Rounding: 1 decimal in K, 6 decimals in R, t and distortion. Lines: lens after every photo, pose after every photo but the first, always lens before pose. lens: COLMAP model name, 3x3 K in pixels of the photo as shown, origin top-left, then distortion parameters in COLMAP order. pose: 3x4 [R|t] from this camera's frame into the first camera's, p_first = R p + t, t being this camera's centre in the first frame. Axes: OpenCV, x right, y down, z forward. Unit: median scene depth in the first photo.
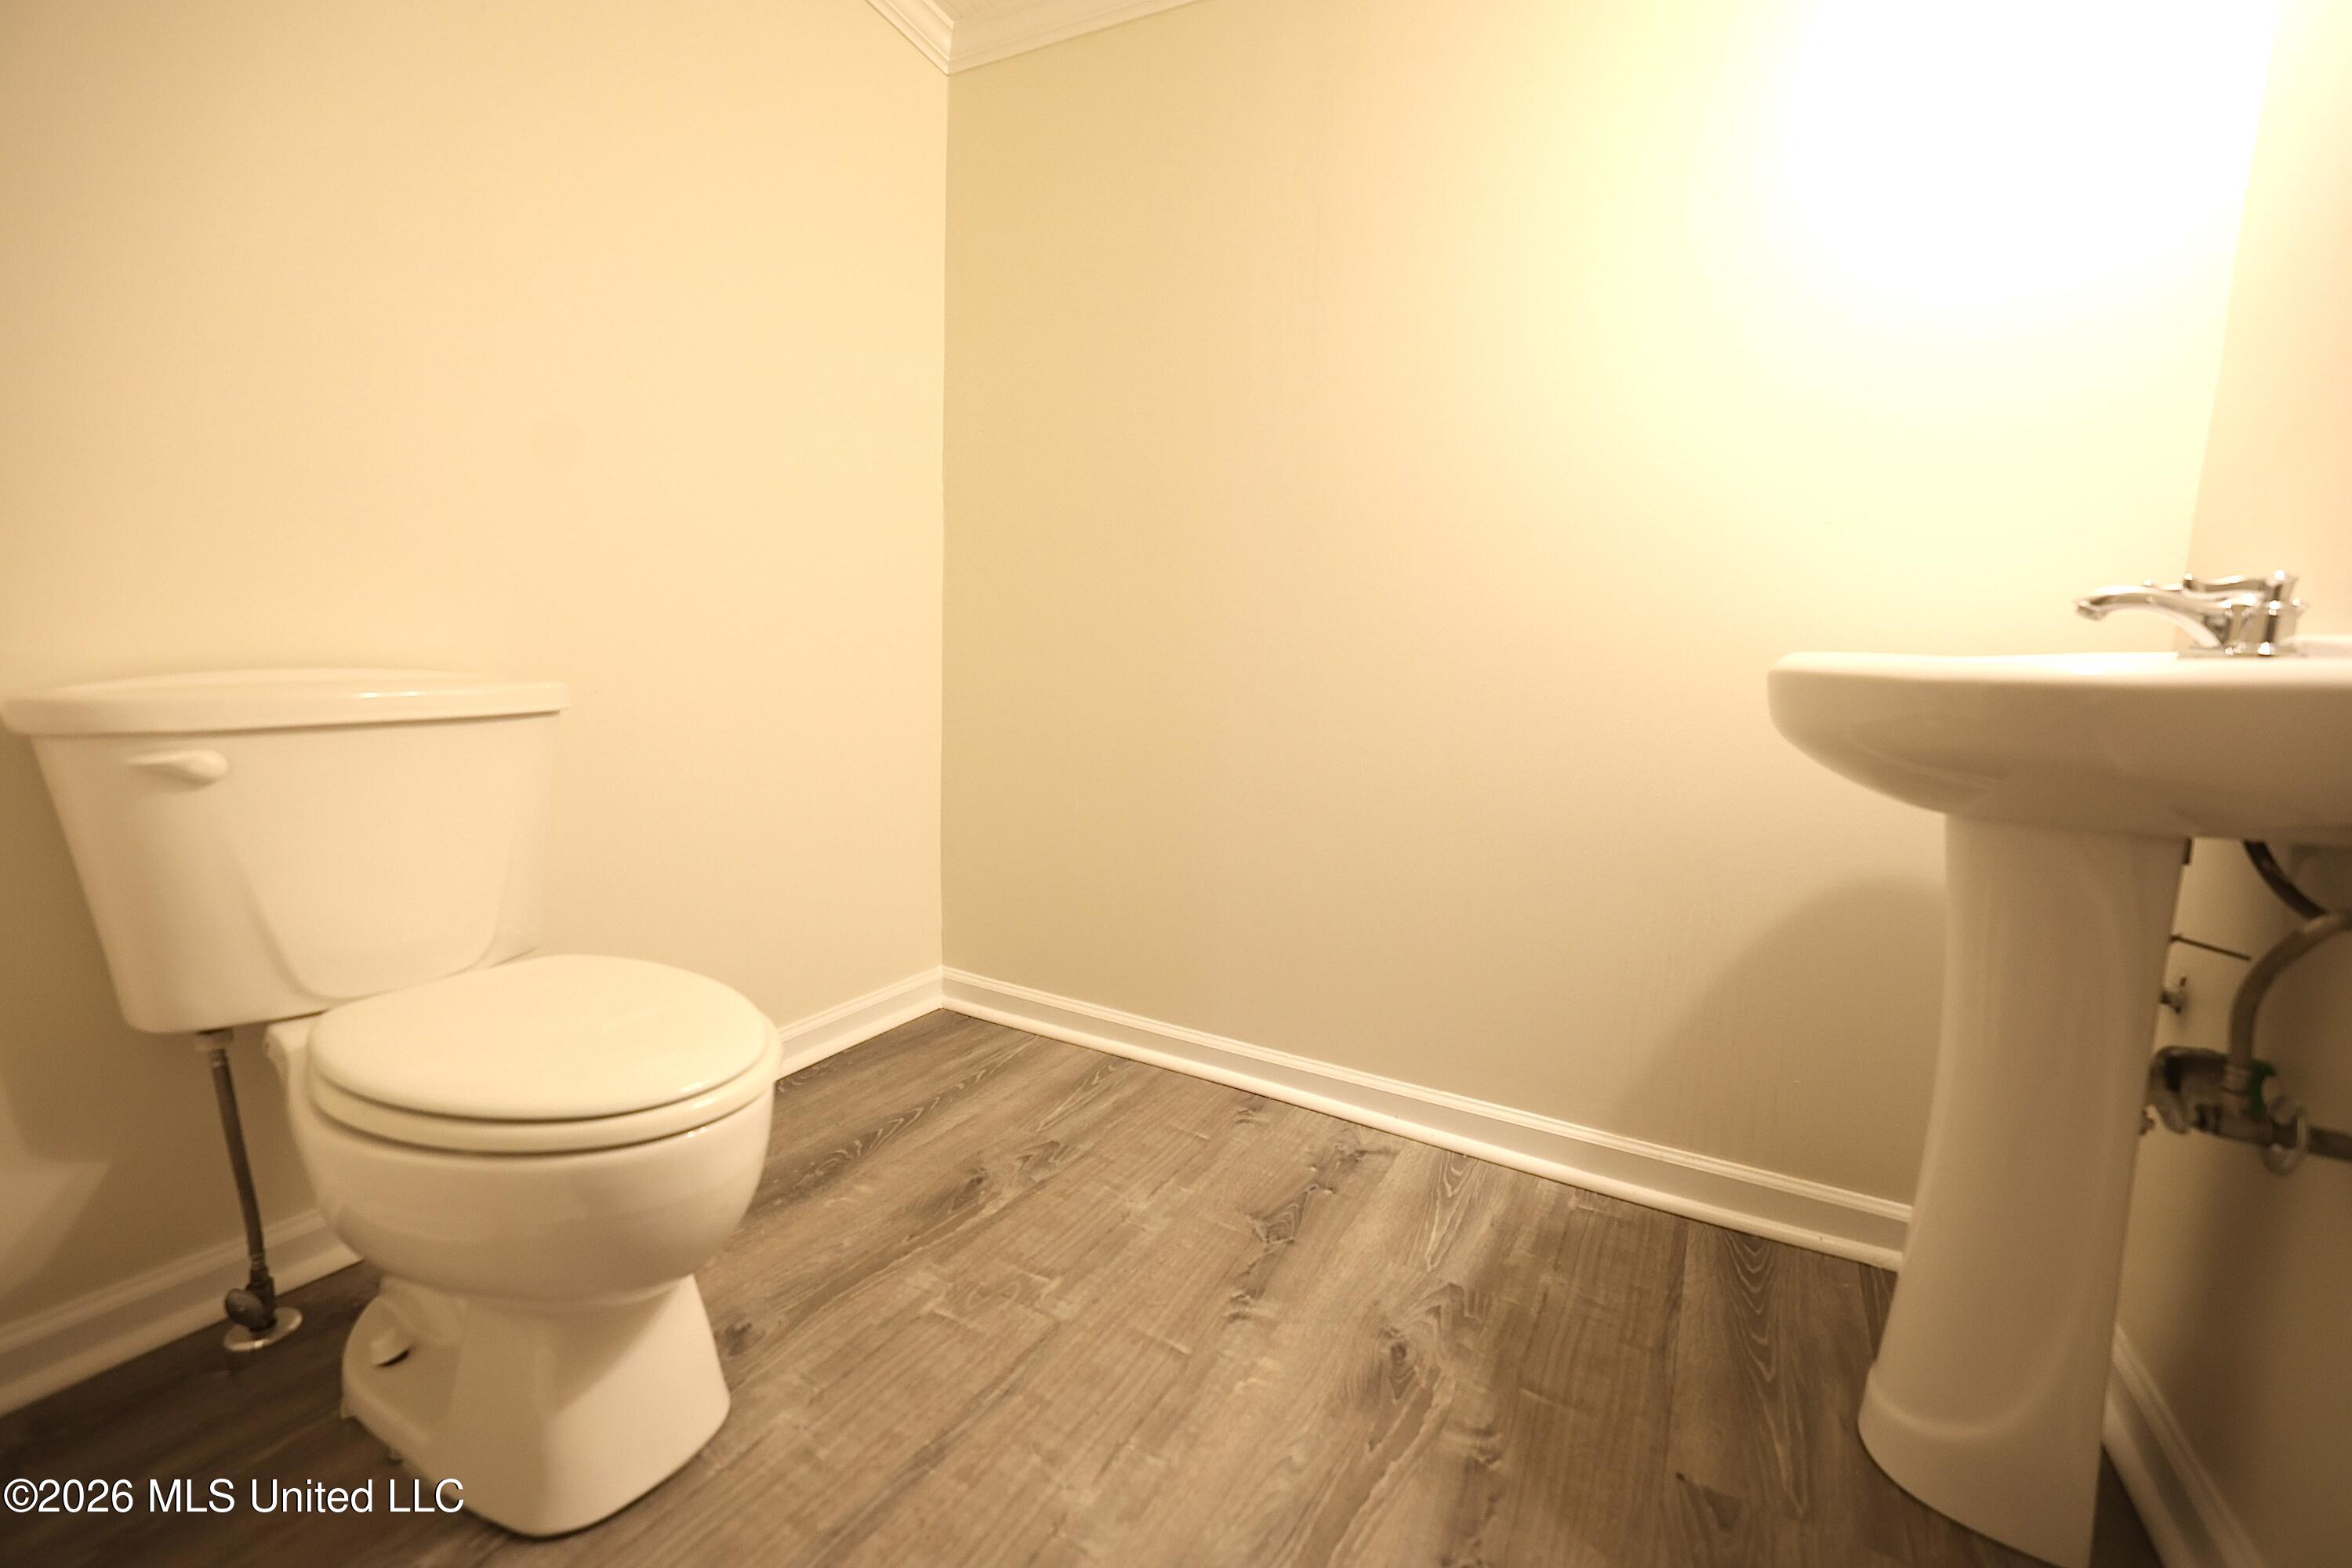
lens RADIAL K [[1010.0, 0, 1180.0], [0, 1010.0, 770.5], [0, 0, 1]] dist [-0.036472, 0.011793]
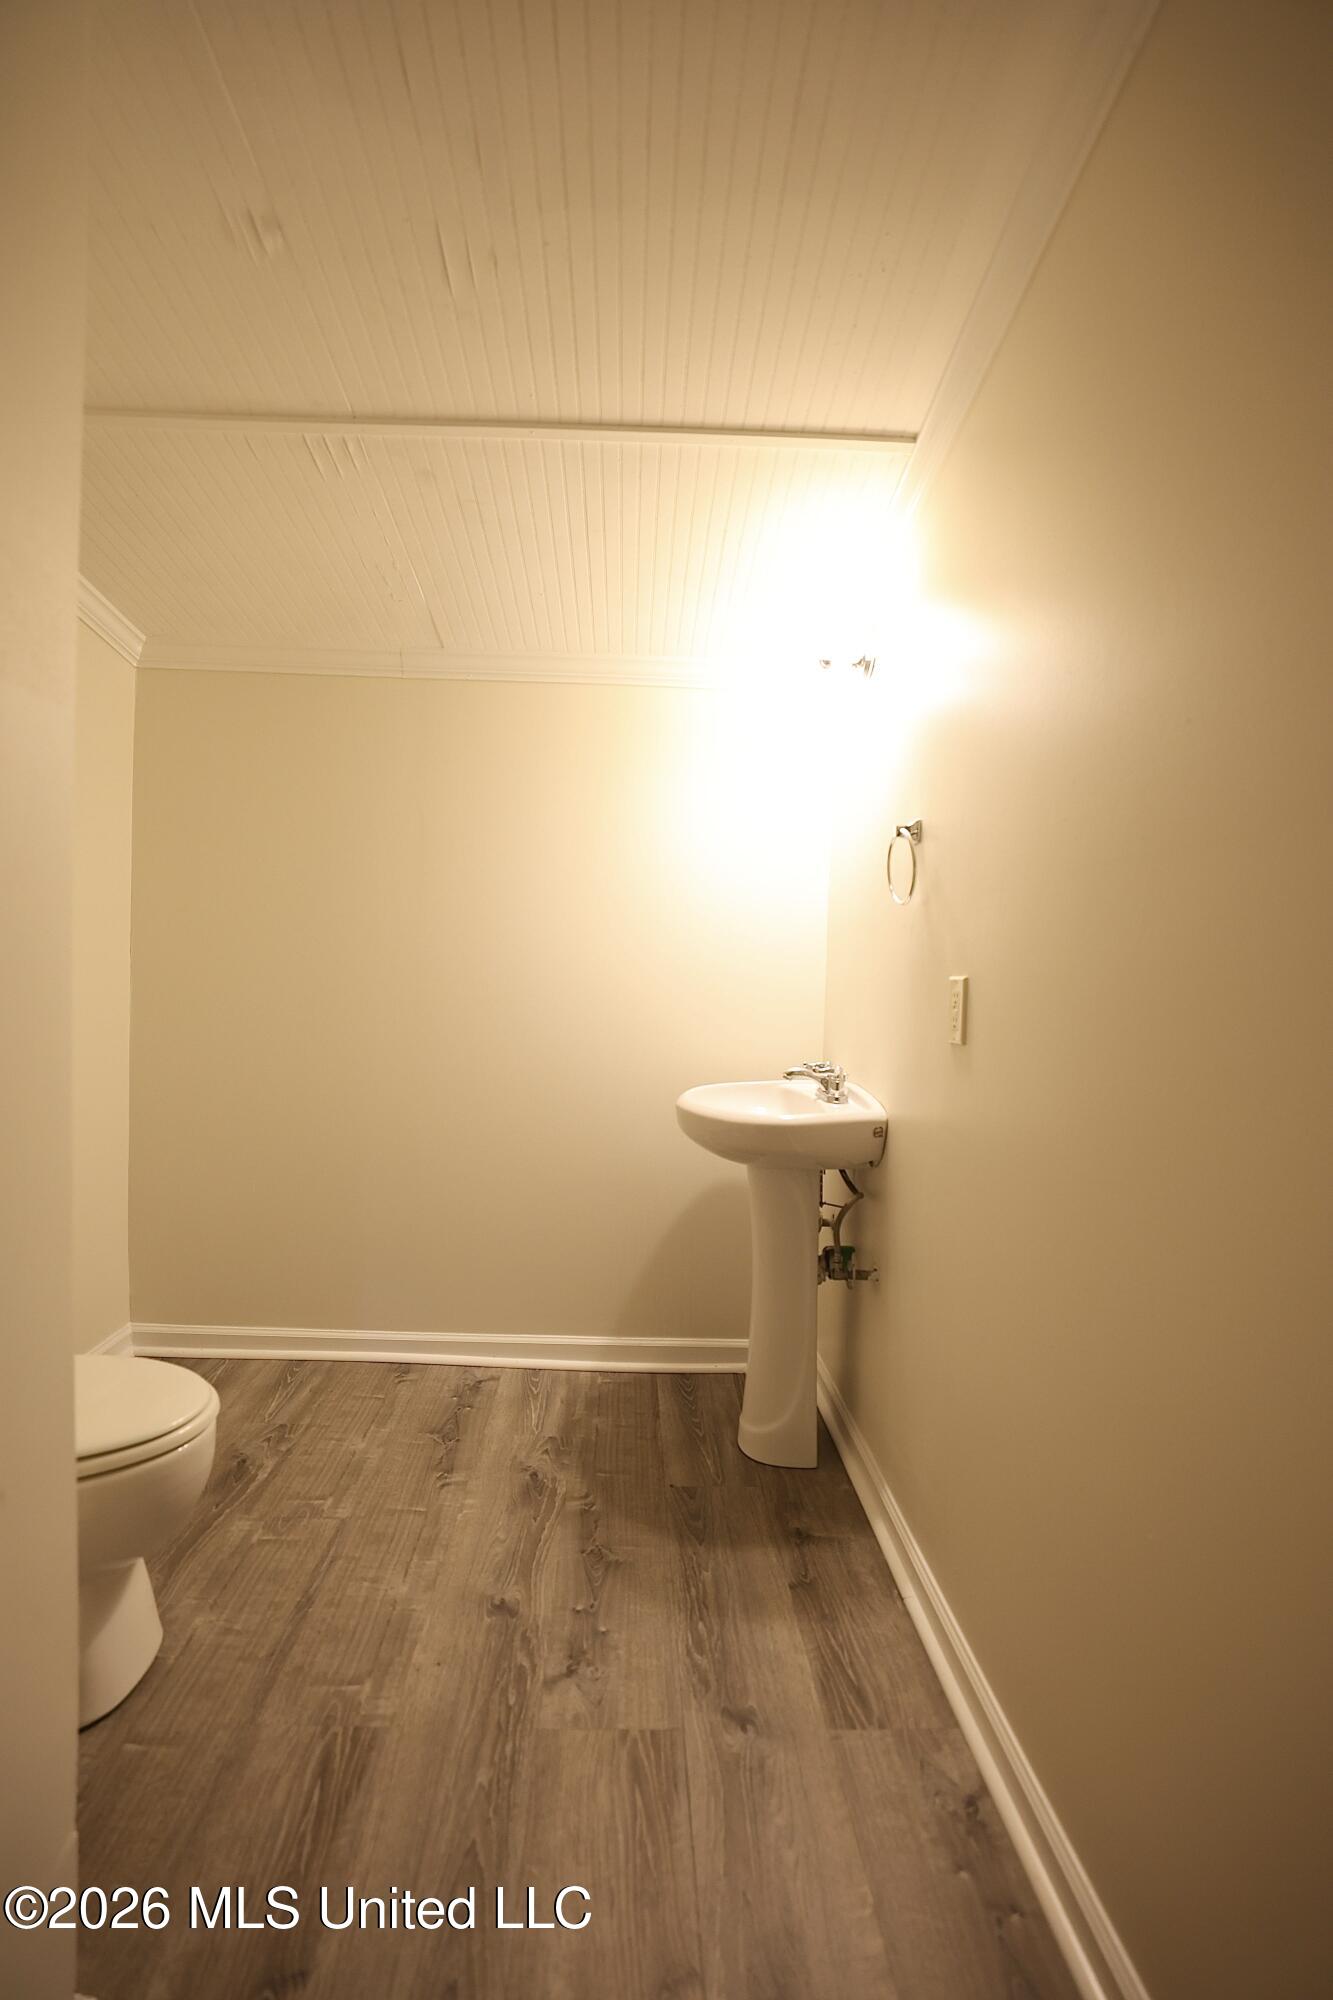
lens RADIAL K [[858.8, 0, 659.1], [0, 858.8, 993.0], [0, 0, 1]] dist [-0.036472, 0.011793]
pose [[0.855029, -0.021983, 0.518114, -0.365496], [0.068411, 0.995151, -0.070674, -0.180393], [-0.514048, 0.095873, 0.852386, -0.537112]]
